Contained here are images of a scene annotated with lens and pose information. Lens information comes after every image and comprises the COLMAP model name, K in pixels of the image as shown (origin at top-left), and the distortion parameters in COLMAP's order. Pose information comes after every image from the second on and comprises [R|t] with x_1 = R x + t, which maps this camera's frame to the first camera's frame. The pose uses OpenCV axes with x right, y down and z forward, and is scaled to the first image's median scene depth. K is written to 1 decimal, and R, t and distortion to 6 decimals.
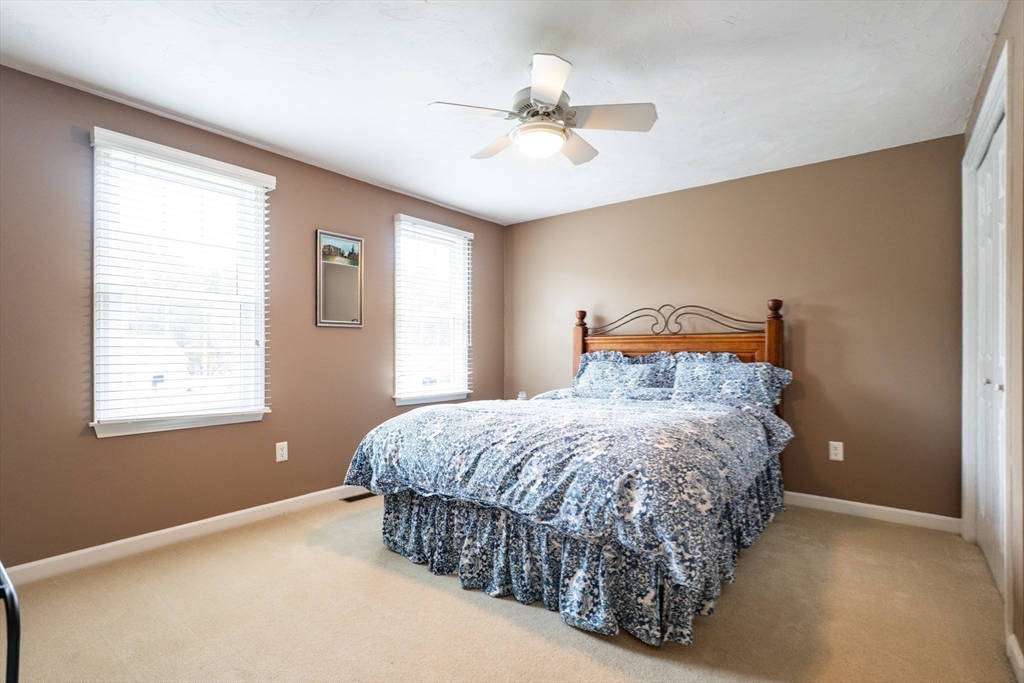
lens RADIAL K [[510.6, 0, 520.5], [0, 510.6, 343.3], [0, 0, 1]] dist [-0.021492, 0.003107]
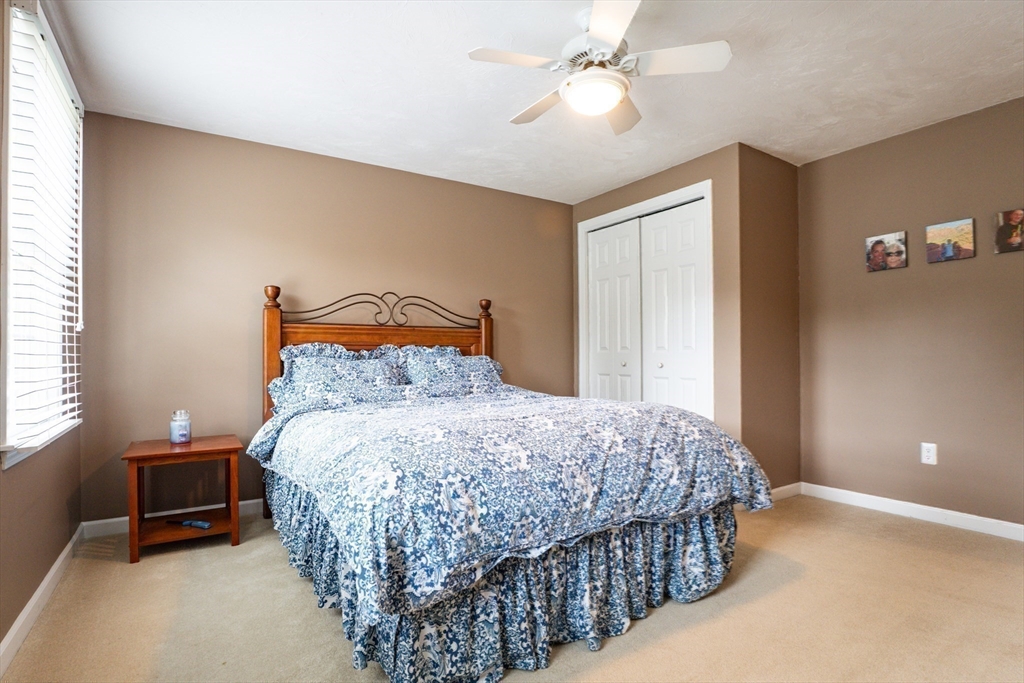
lens RADIAL K [[510.6, 0, 520.3], [0, 510.6, 350.4], [0, 0, 1]] dist [-0.021492, 0.003107]
pose [[0.314861, 0.007756, 0.949106, -0.558369], [-0.010182, 0.999937, -0.004793, 0.031702], [-0.949083, -0.008155, 0.314920, 0.572704]]
